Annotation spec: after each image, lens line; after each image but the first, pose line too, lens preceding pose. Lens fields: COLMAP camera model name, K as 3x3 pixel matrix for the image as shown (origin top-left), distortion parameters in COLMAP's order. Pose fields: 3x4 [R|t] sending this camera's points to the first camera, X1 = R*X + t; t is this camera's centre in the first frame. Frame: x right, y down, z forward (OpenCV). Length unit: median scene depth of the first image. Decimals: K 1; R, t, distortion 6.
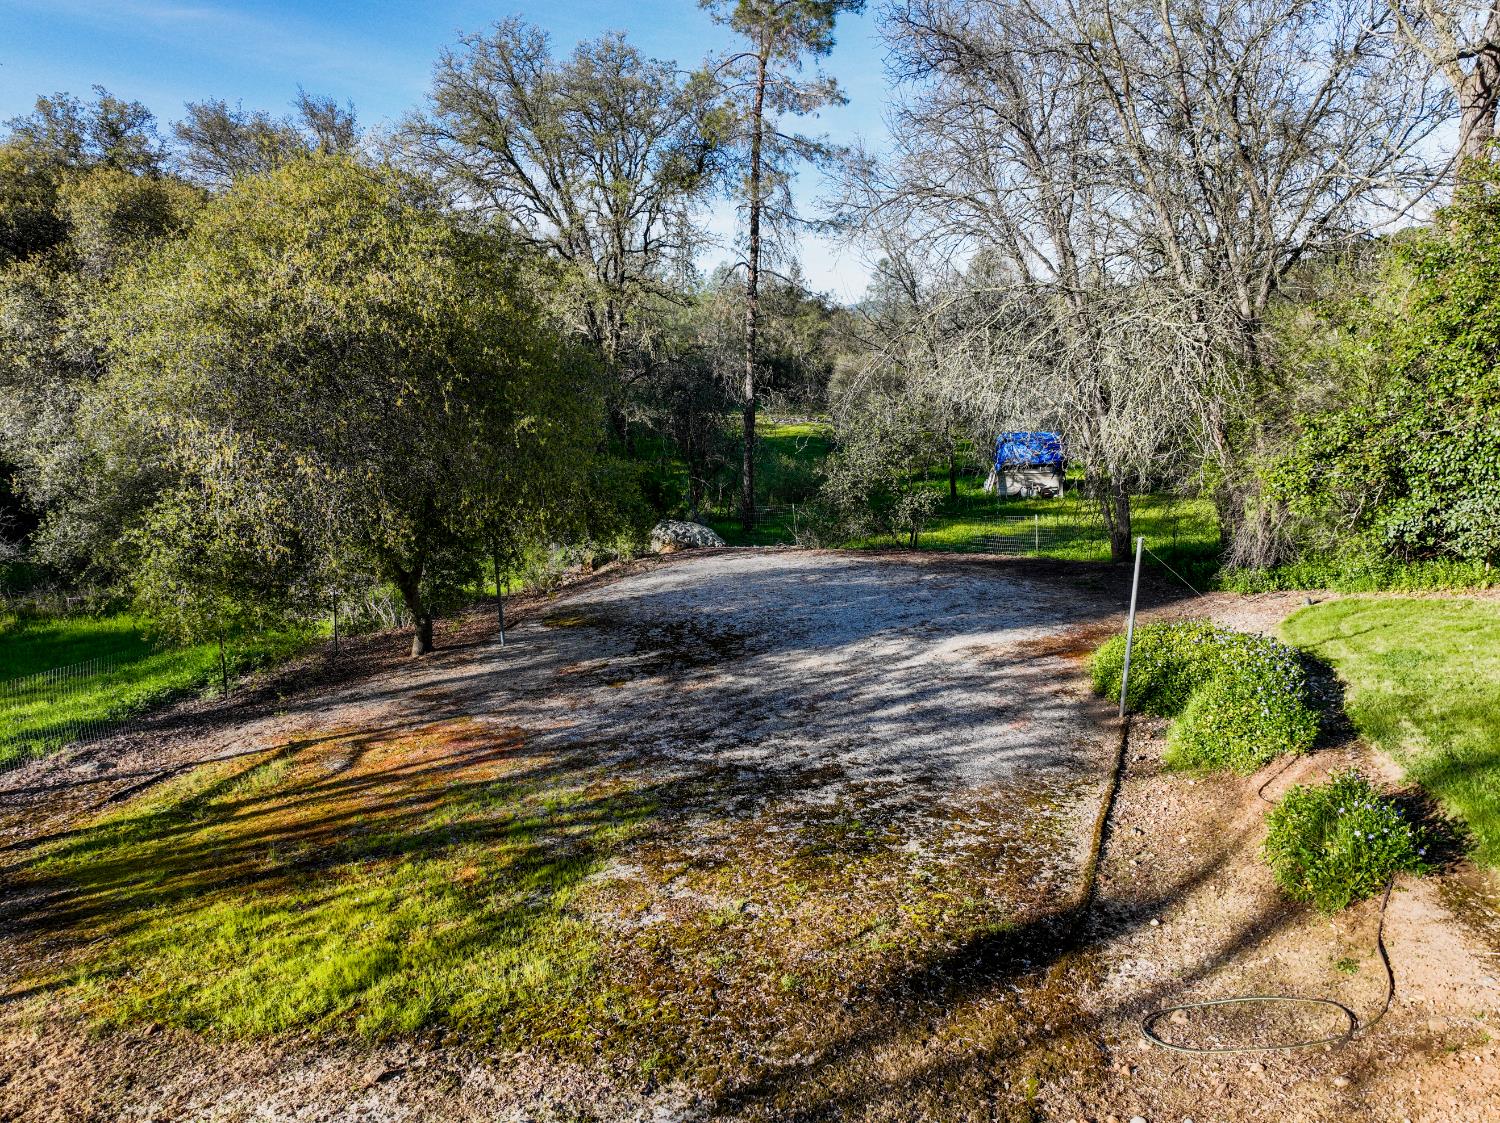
lens RADIAL K [[1060.5, 0, 750.6], [0, 1060.5, 560.5], [0, 0, 1]] dist [-0.003539, 0.022498]
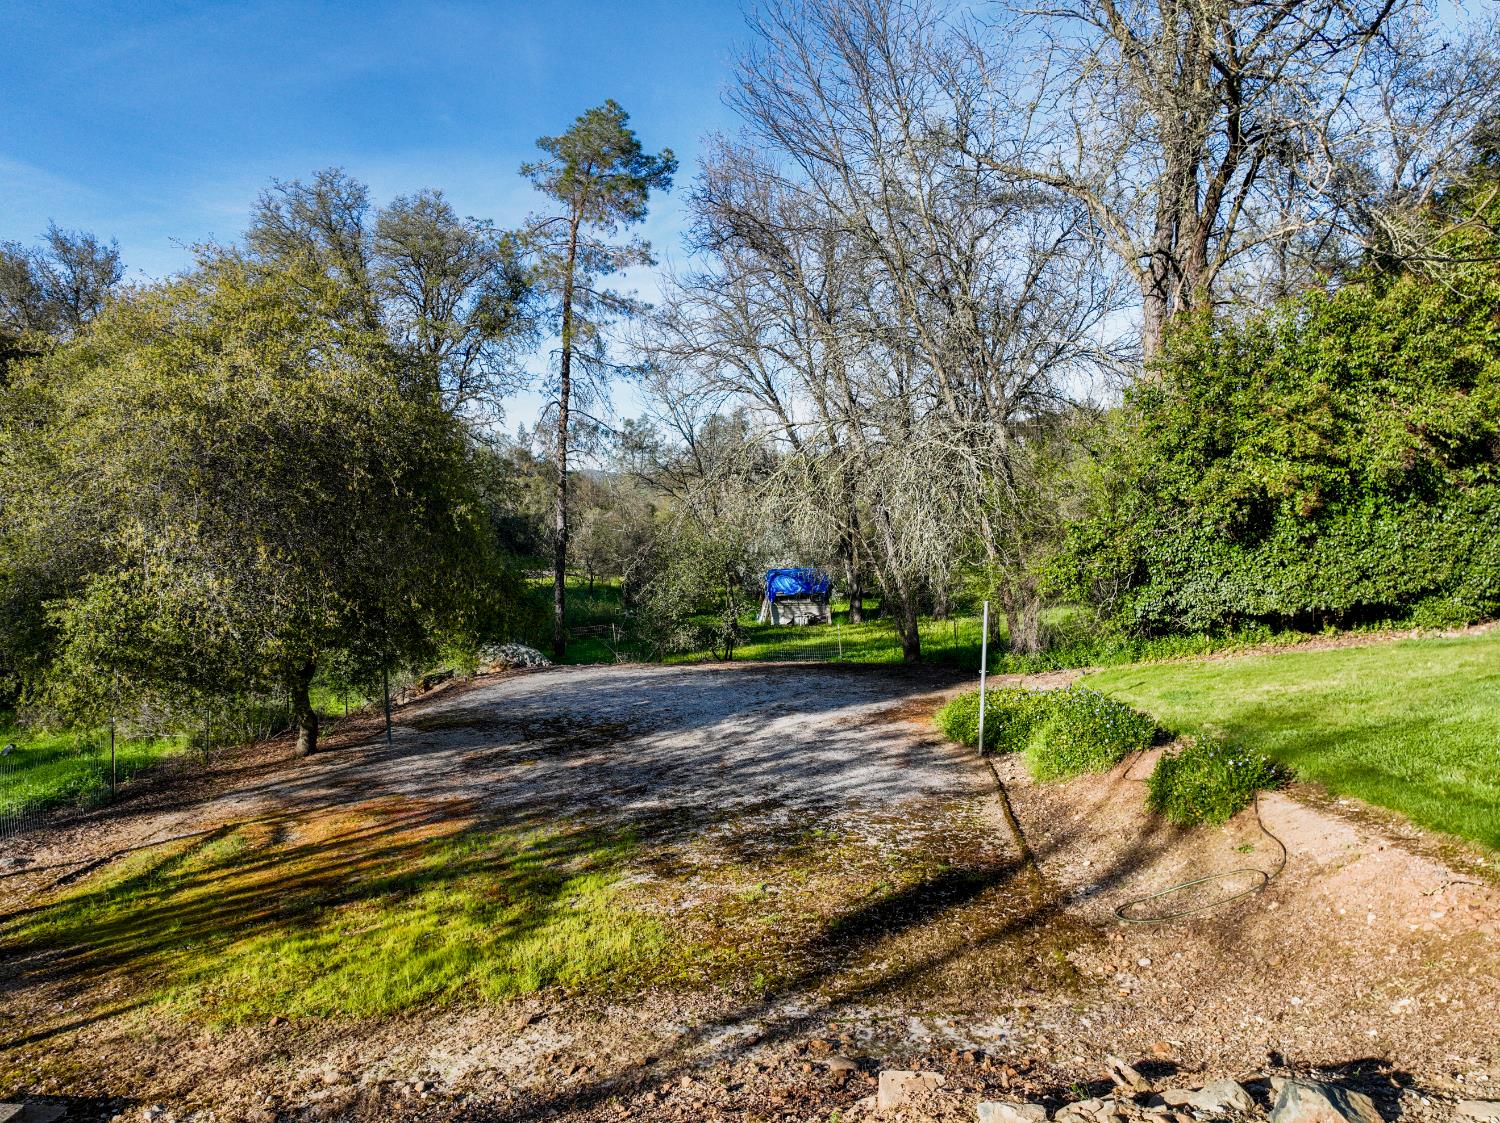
lens RADIAL K [[1060.5, 0, 751.3], [0, 1060.5, 563.7], [0, 0, 1]] dist [-0.003539, 0.022498]
pose [[0.964996, -0.012845, 0.261951, -0.116499], [0.052256, 0.988190, -0.144047, 0.052814], [-0.257007, 0.152693, 0.954270, -0.055252]]
